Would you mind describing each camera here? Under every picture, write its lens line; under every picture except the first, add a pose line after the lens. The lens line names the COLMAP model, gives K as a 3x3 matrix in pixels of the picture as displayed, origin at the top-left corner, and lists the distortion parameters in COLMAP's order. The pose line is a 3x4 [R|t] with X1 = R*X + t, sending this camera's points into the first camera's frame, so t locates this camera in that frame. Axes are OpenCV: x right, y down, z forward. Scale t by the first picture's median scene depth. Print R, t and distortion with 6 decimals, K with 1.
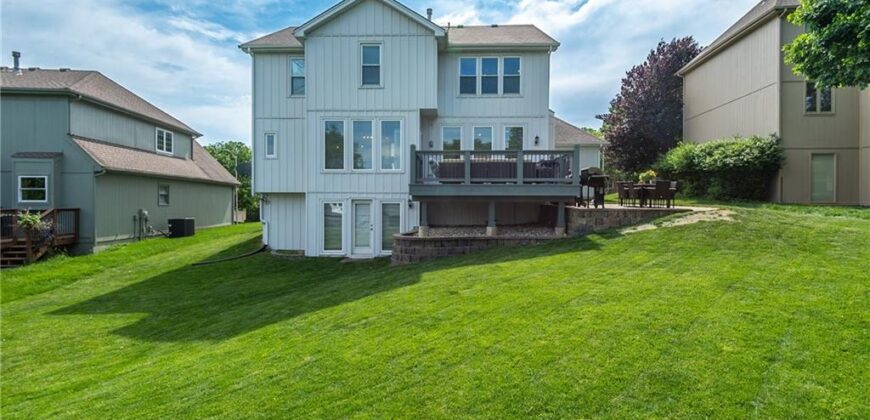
lens RADIAL K [[400.1, 0, 443.8], [0, 400.1, 198.2], [0, 0, 1]] dist [0.011483, -0.000966]
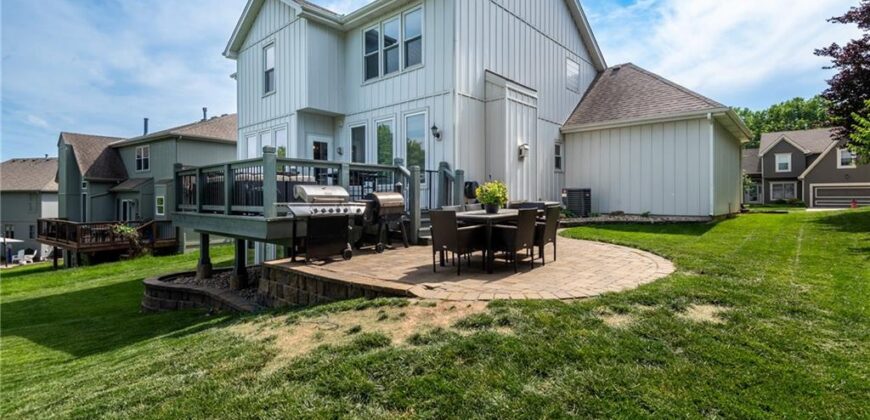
lens RADIAL K [[400.1, 0, 443.8], [0, 400.1, 198.2], [0, 0, 1]] dist [0.011483, -0.000966]
pose [[0.766580, -0.003625, -0.642139, 0.634282], [0.013831, 0.999845, 0.010867, -0.047618], [0.642000, -0.017211, 0.766511, 0.520946]]
